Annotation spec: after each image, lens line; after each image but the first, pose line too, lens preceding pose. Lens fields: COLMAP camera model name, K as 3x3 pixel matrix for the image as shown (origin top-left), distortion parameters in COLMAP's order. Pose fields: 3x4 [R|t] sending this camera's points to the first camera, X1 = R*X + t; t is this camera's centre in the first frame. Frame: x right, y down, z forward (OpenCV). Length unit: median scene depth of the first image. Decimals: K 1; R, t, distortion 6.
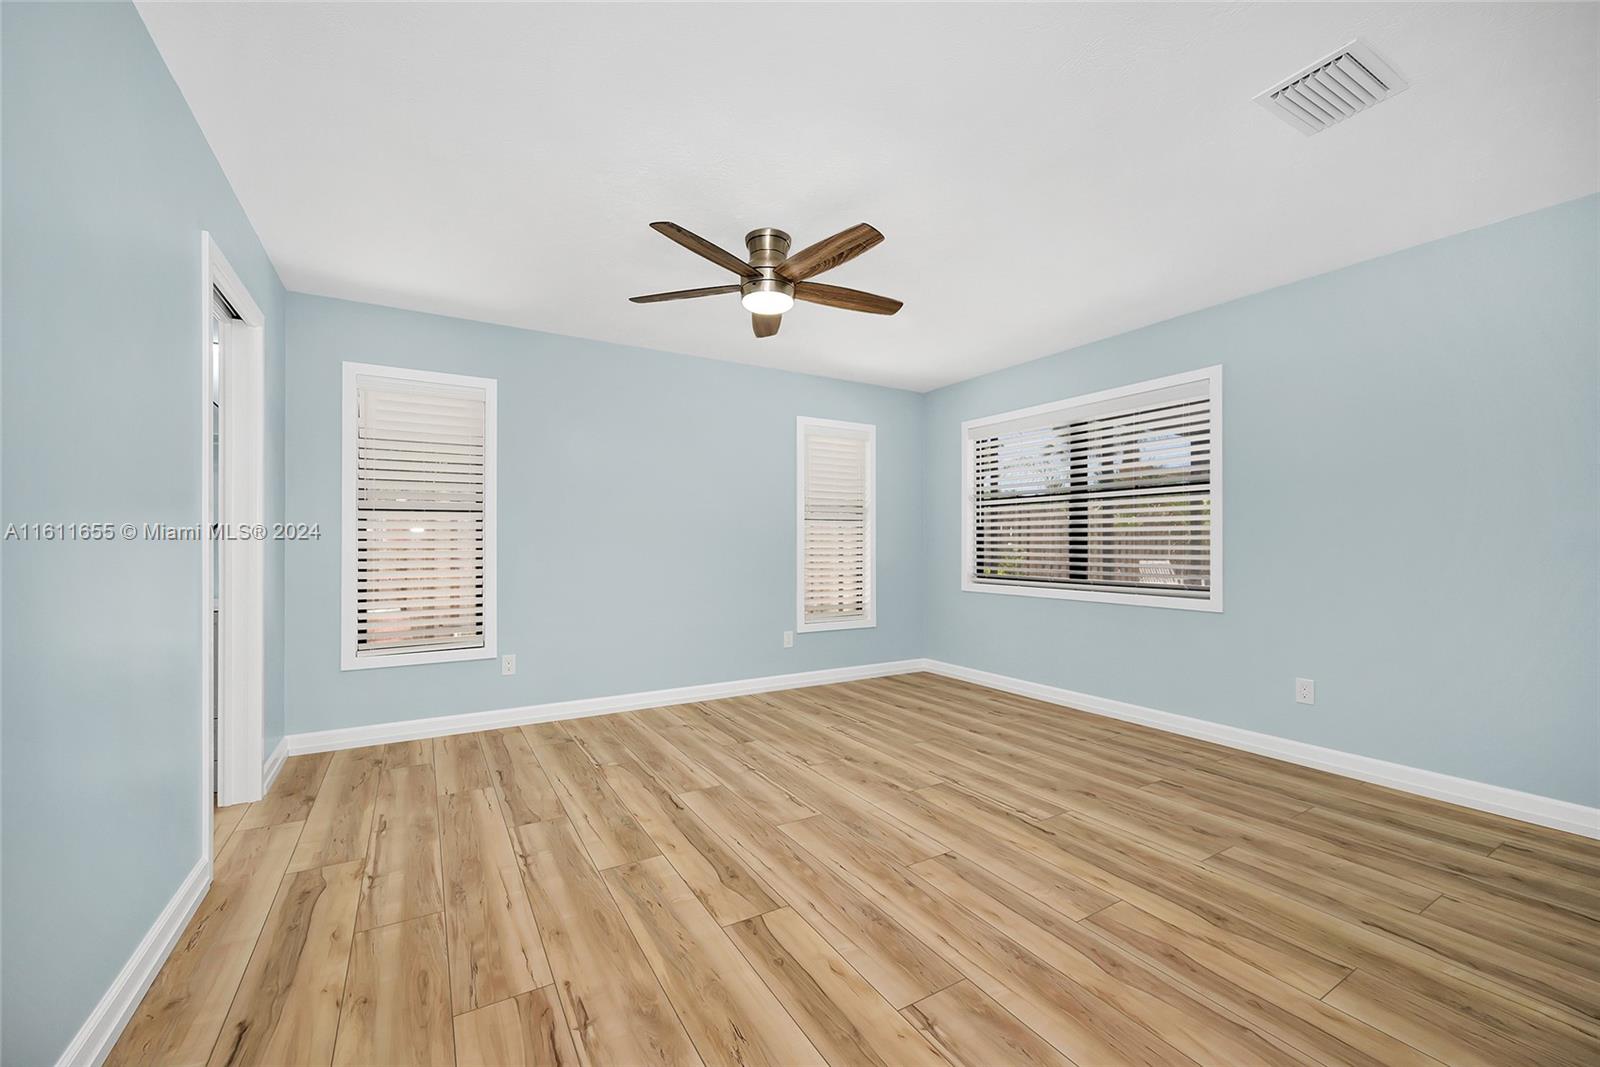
lens RADIAL K [[646.7, 0, 793.0], [0, 646.7, 542.8], [0, 0, 1]] dist [-0.002556, 0.000150]
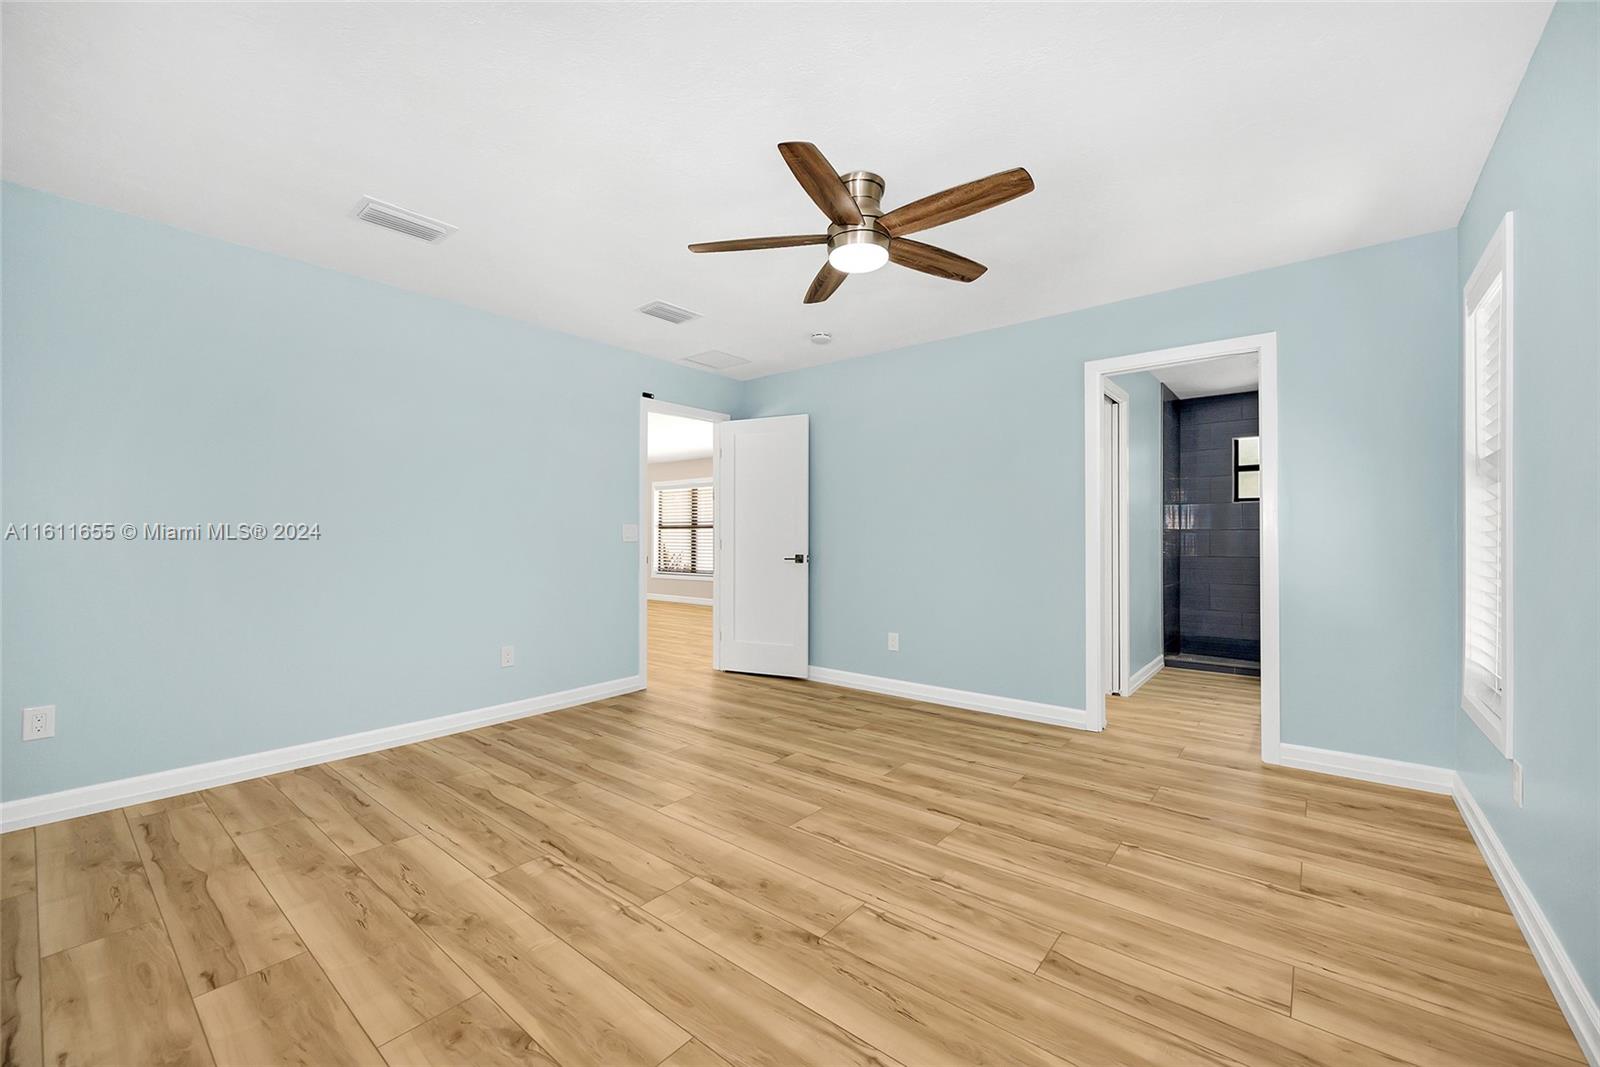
lens RADIAL K [[646.7, 0, 807.7], [0, 646.7, 534.6], [0, 0, 1]] dist [-0.002556, 0.000150]
pose [[-0.935303, -0.003495, -0.353831, 0.366510], [-0.001100, 0.999975, -0.006970, 0.007669], [0.353847, -0.006130, -0.935283, 1.973647]]
